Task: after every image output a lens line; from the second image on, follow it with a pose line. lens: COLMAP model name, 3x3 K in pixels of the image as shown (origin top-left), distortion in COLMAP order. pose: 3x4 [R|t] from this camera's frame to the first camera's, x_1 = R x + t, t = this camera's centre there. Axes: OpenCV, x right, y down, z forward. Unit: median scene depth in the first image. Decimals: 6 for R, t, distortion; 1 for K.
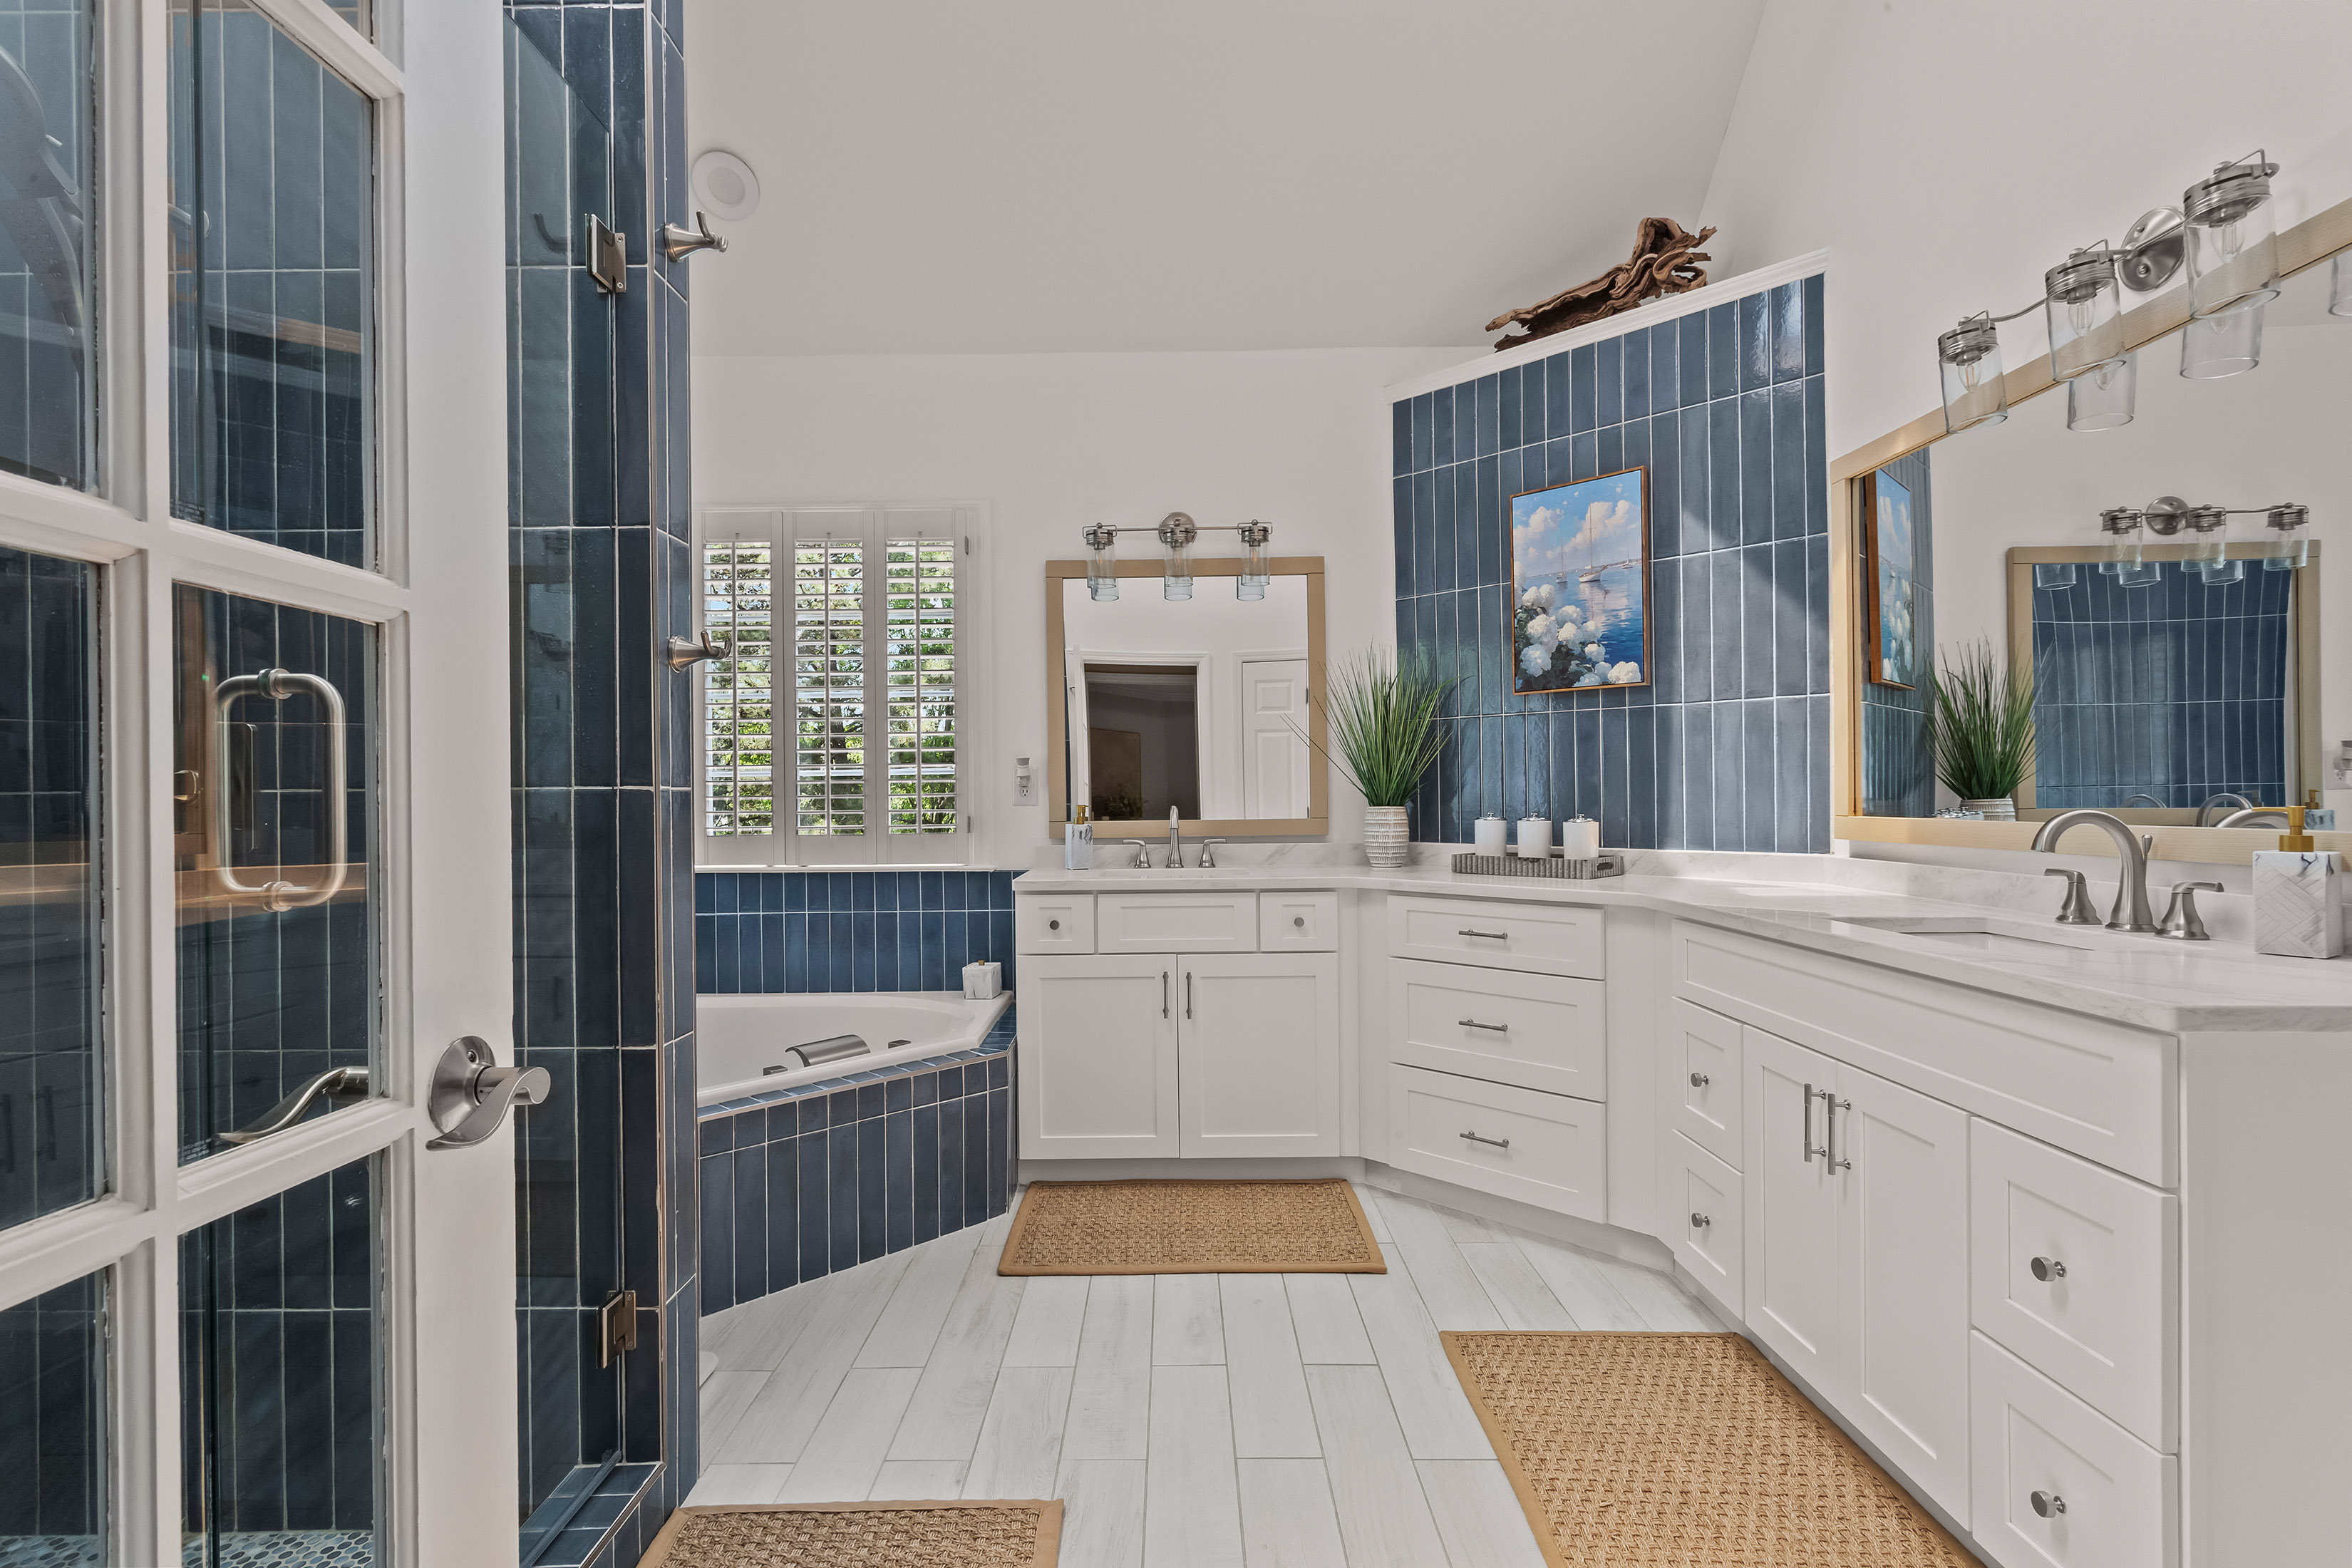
lens RADIAL K [[1130.9, 0, 1172.3], [0, 1130.9, 797.7], [0, 0, 1]] dist [-0.002073, 0.003095]
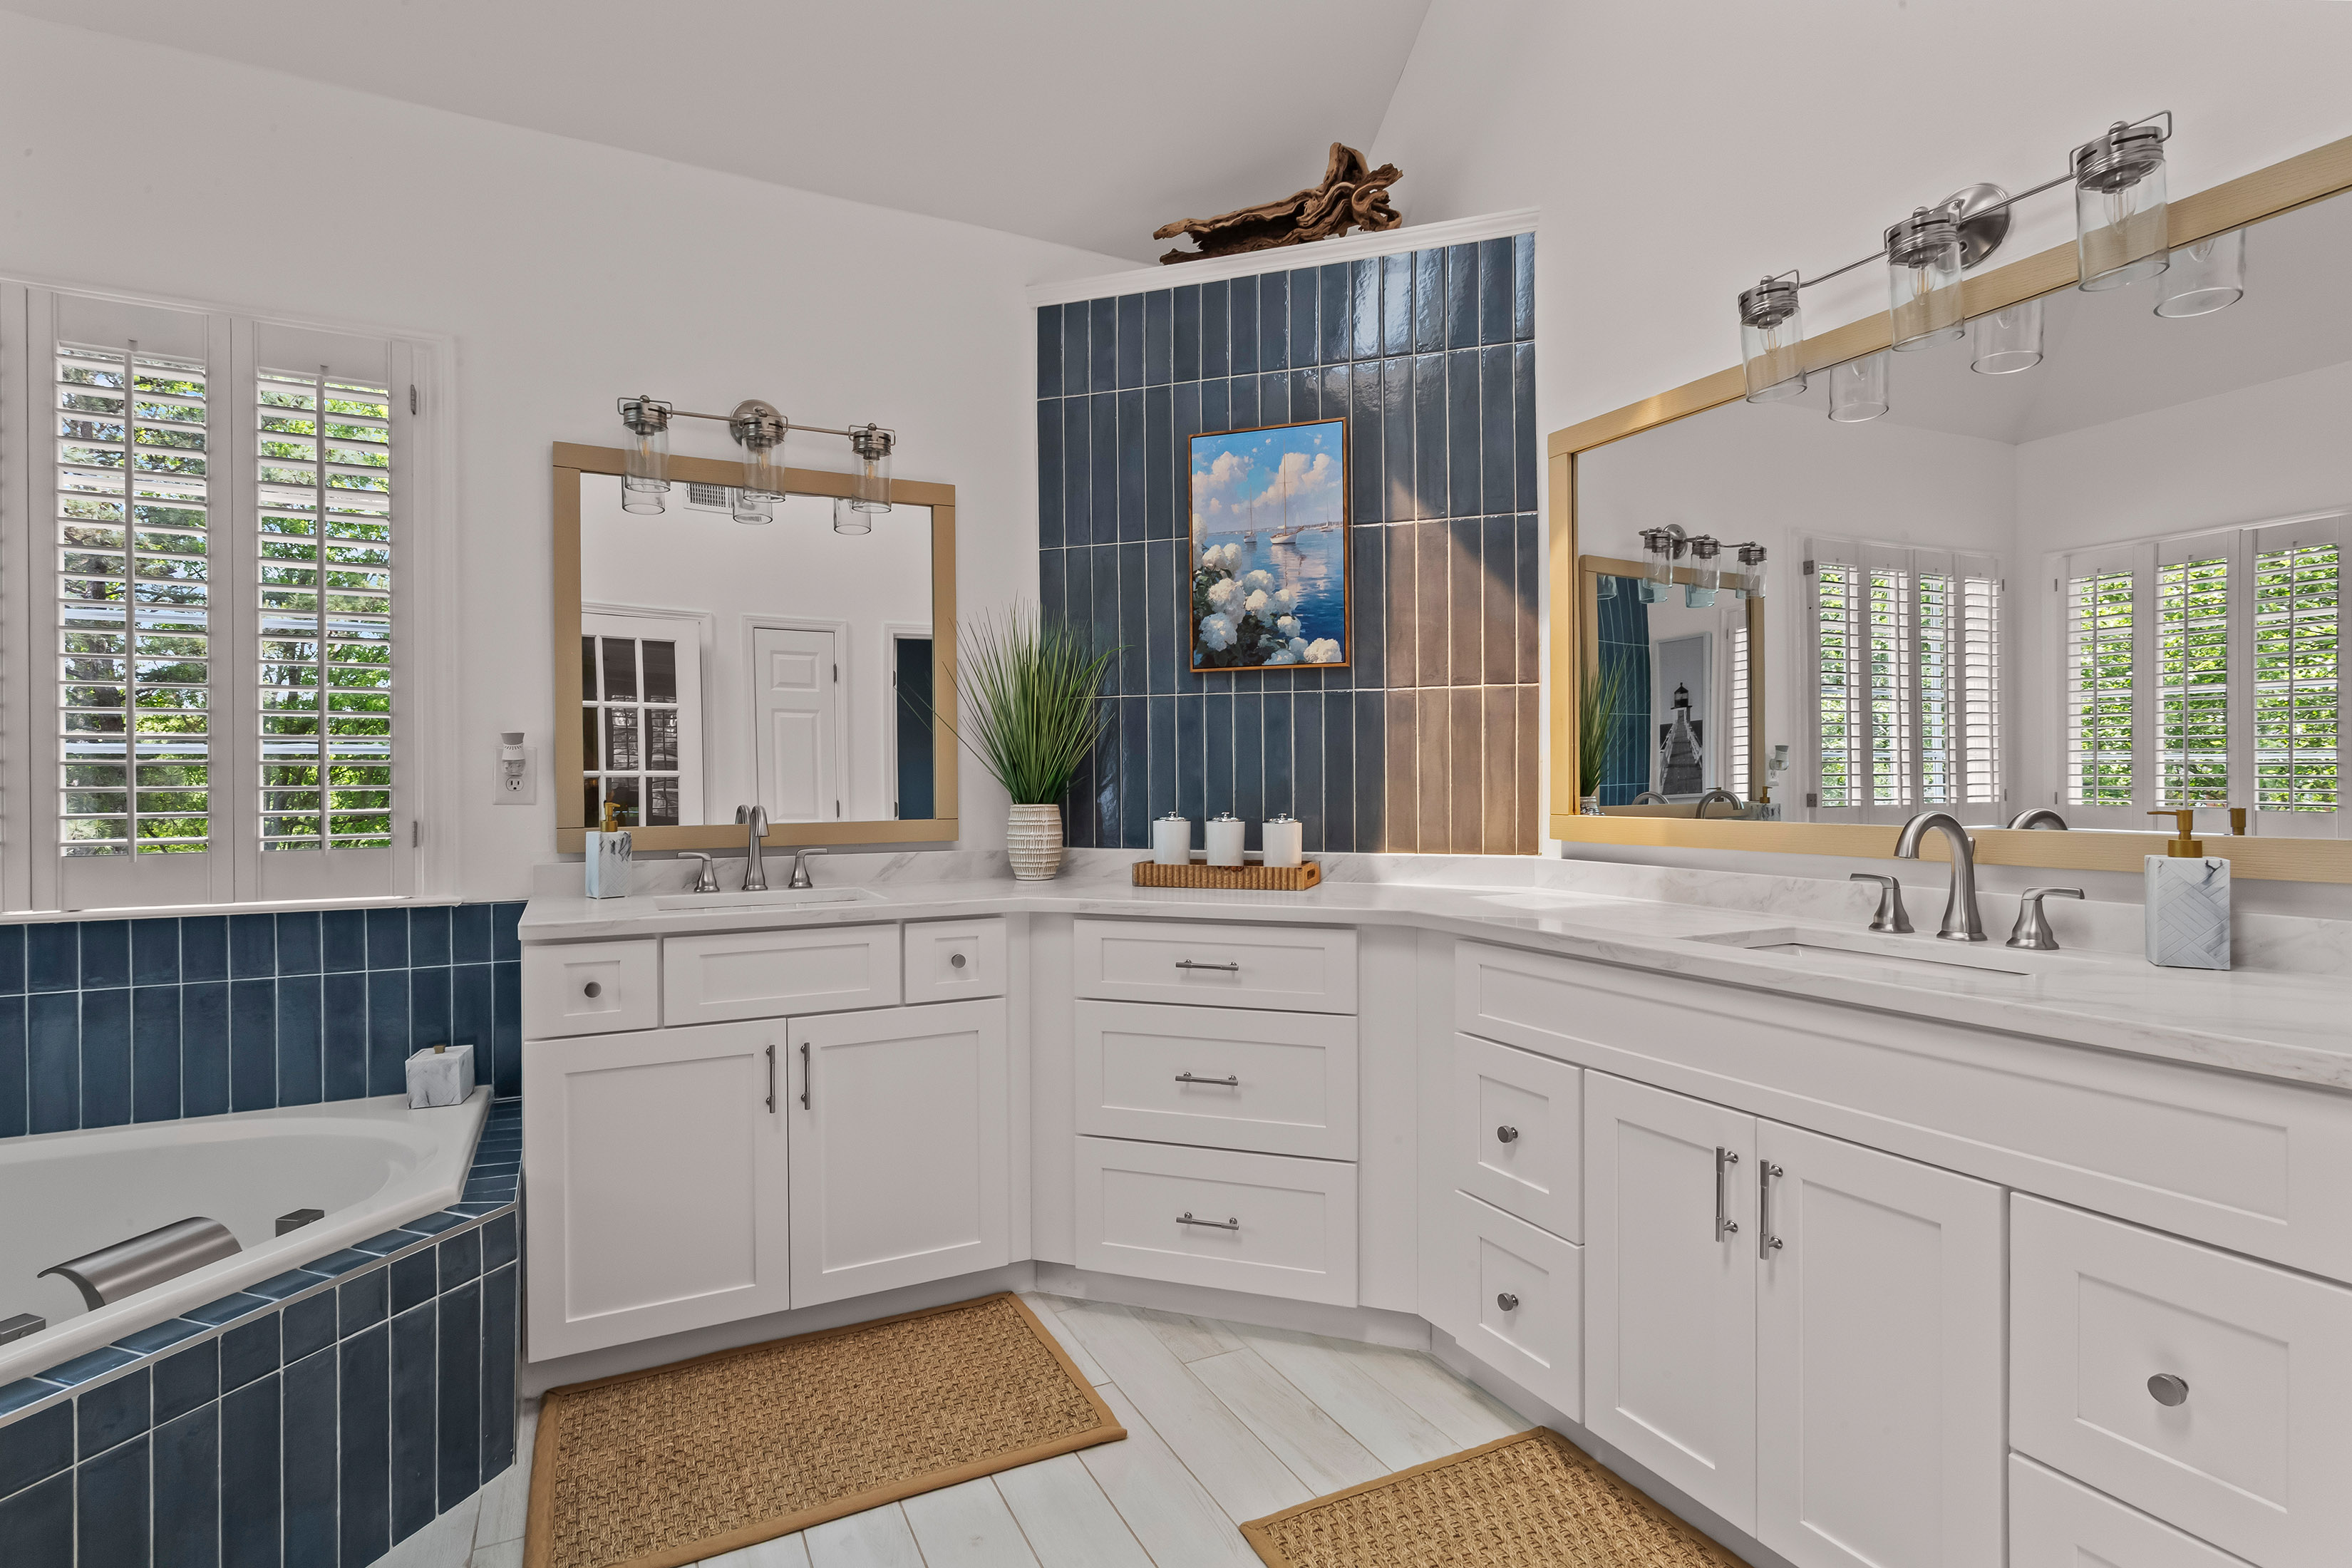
lens RADIAL K [[1130.9, 0, 1158.4], [0, 1130.9, 783.9], [0, 0, 1]] dist [-0.002073, 0.003095]
pose [[0.893610, 0.003978, 0.448827, -0.109674], [-0.002453, 0.999989, -0.003980, -0.004237], [-0.448838, 0.002455, 0.893610, 0.284805]]
